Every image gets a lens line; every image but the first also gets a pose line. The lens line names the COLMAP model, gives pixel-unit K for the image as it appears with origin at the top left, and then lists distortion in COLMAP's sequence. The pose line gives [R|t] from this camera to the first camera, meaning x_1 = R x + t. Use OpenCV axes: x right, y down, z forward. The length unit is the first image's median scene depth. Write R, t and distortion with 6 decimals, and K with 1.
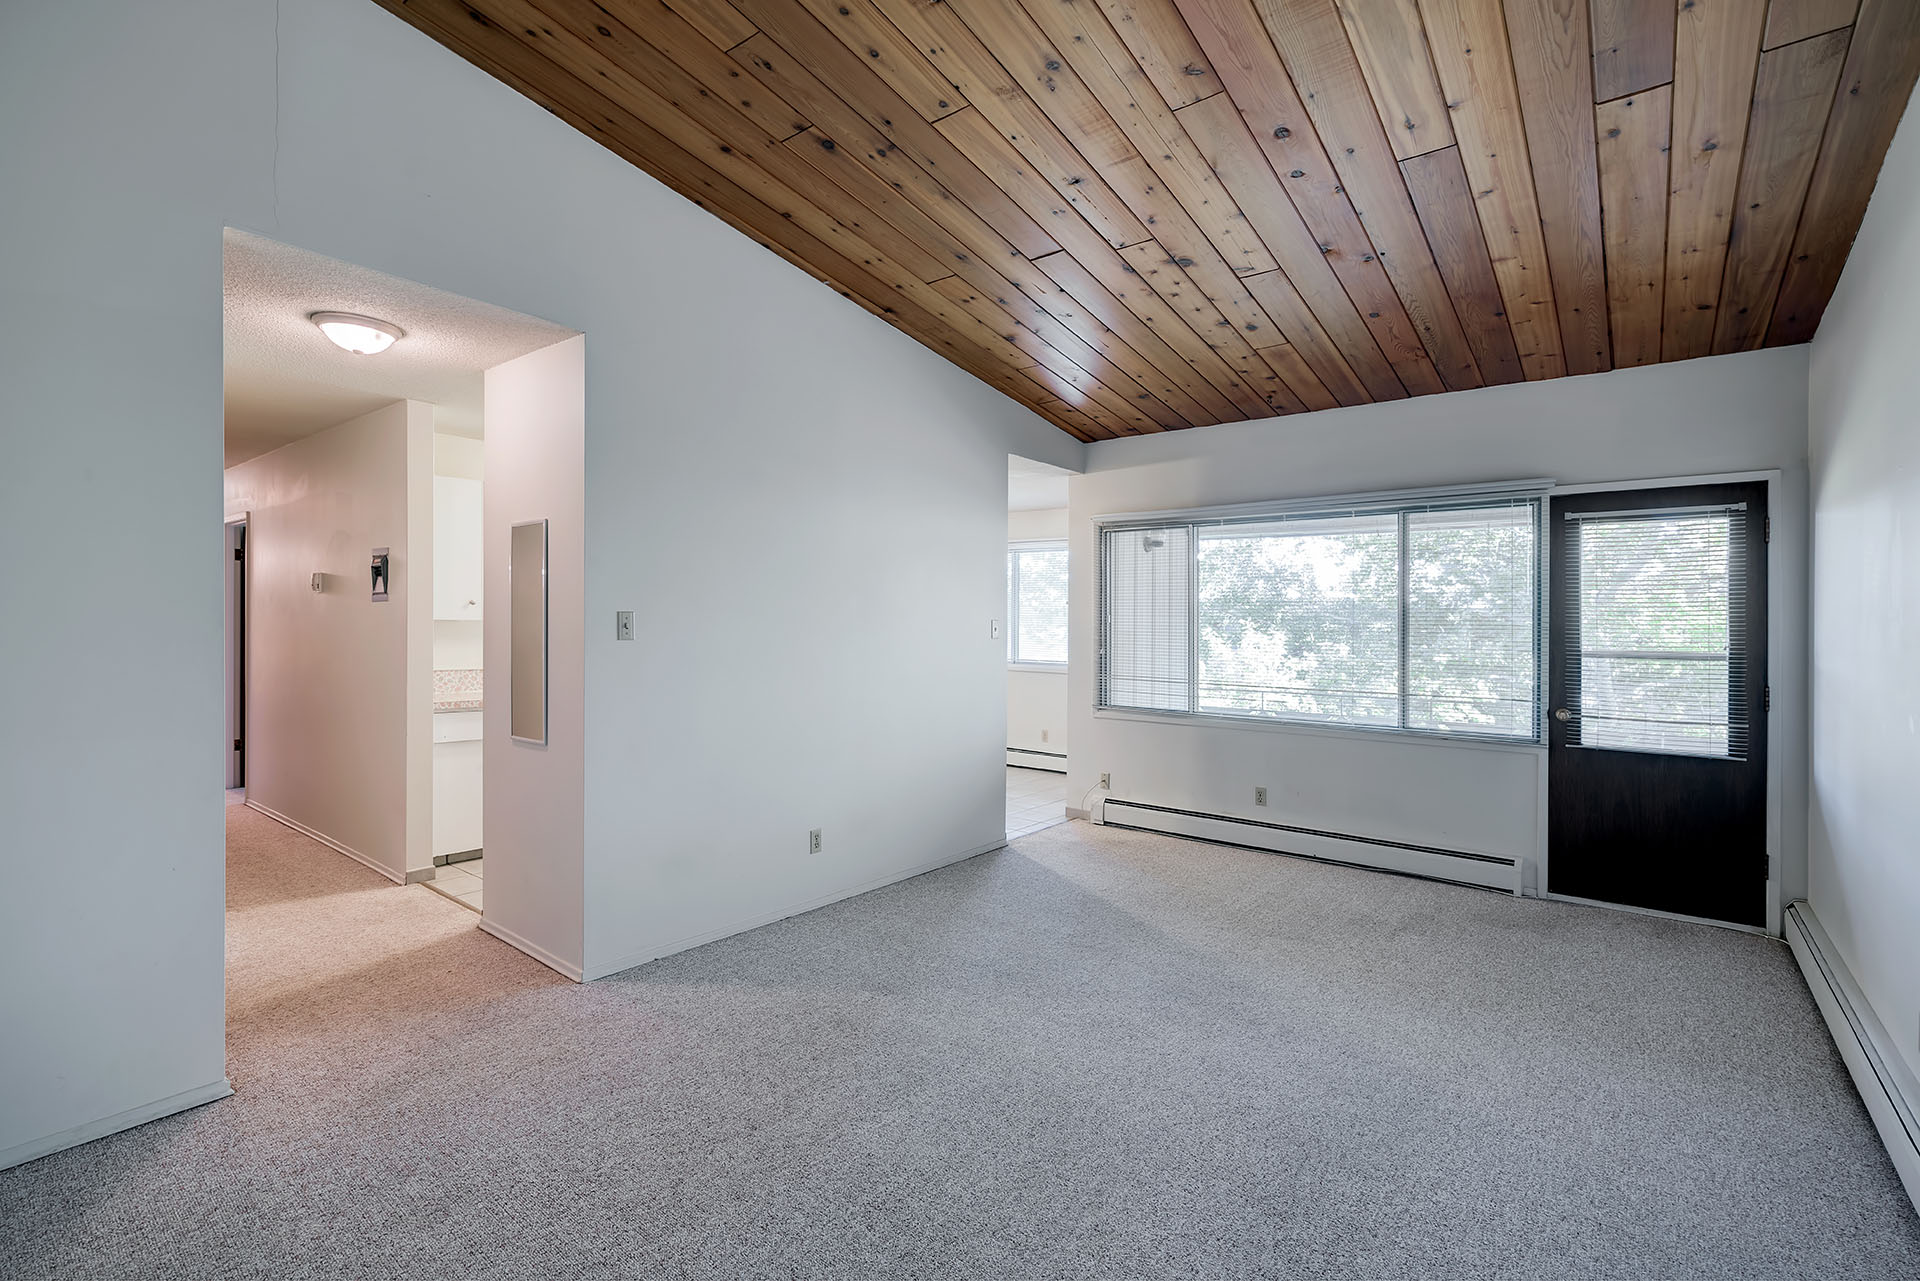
lens RADIAL K [[878.8, 0, 960.0], [0, 878.8, 640.5], [0, 0, 1]] dist [-0.003134, -0.000173]
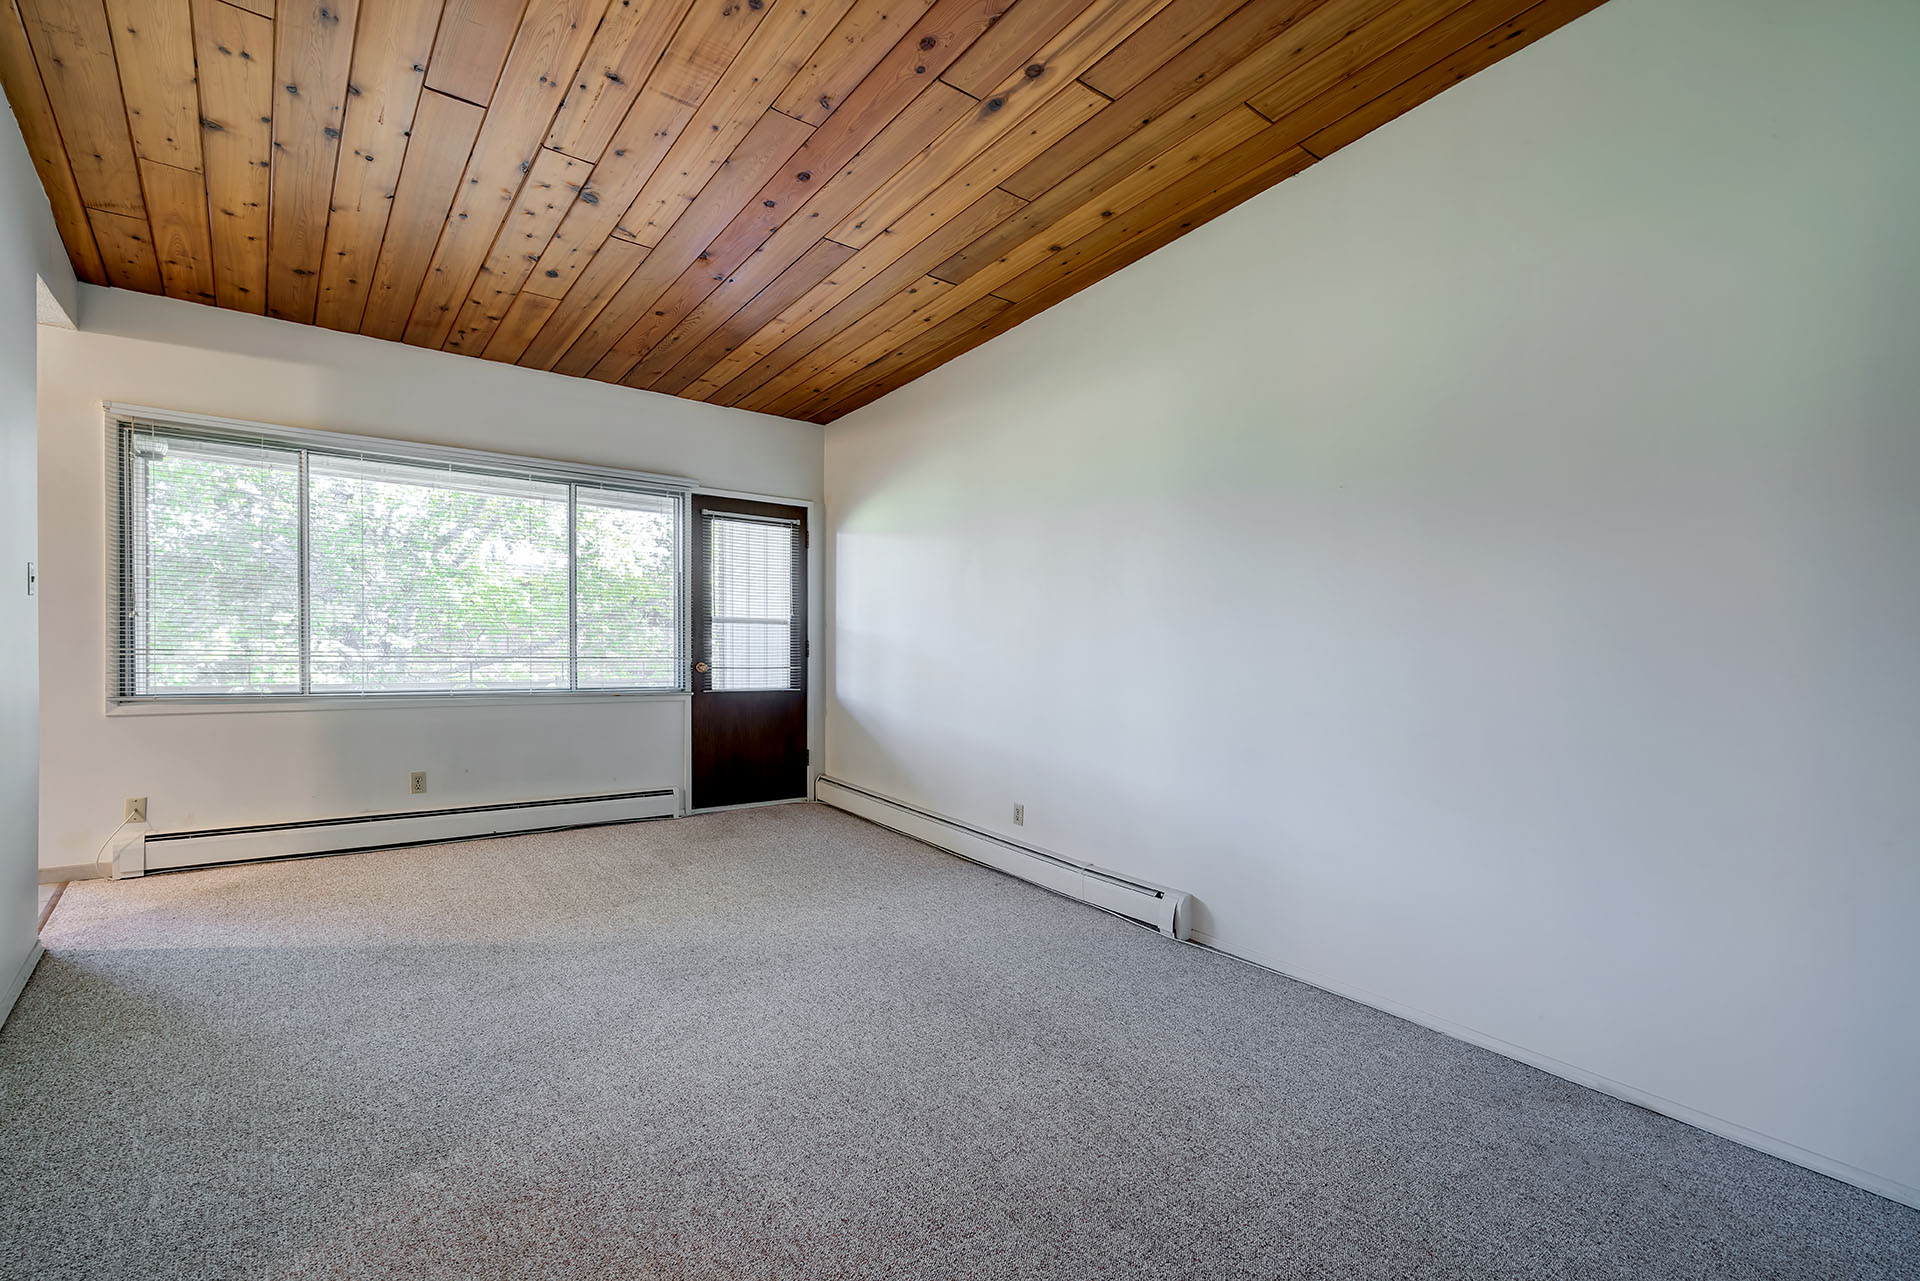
lens RADIAL K [[870.8, 0, 956.6], [0, 870.8, 602.5], [0, 0, 1]] dist [-0.002288, -0.000078]
pose [[0.222100, 0.011336, 0.974958, -0.473666], [-0.027366, 0.999611, -0.005389, -0.013134], [-0.974640, -0.025483, 0.222323, 0.365335]]
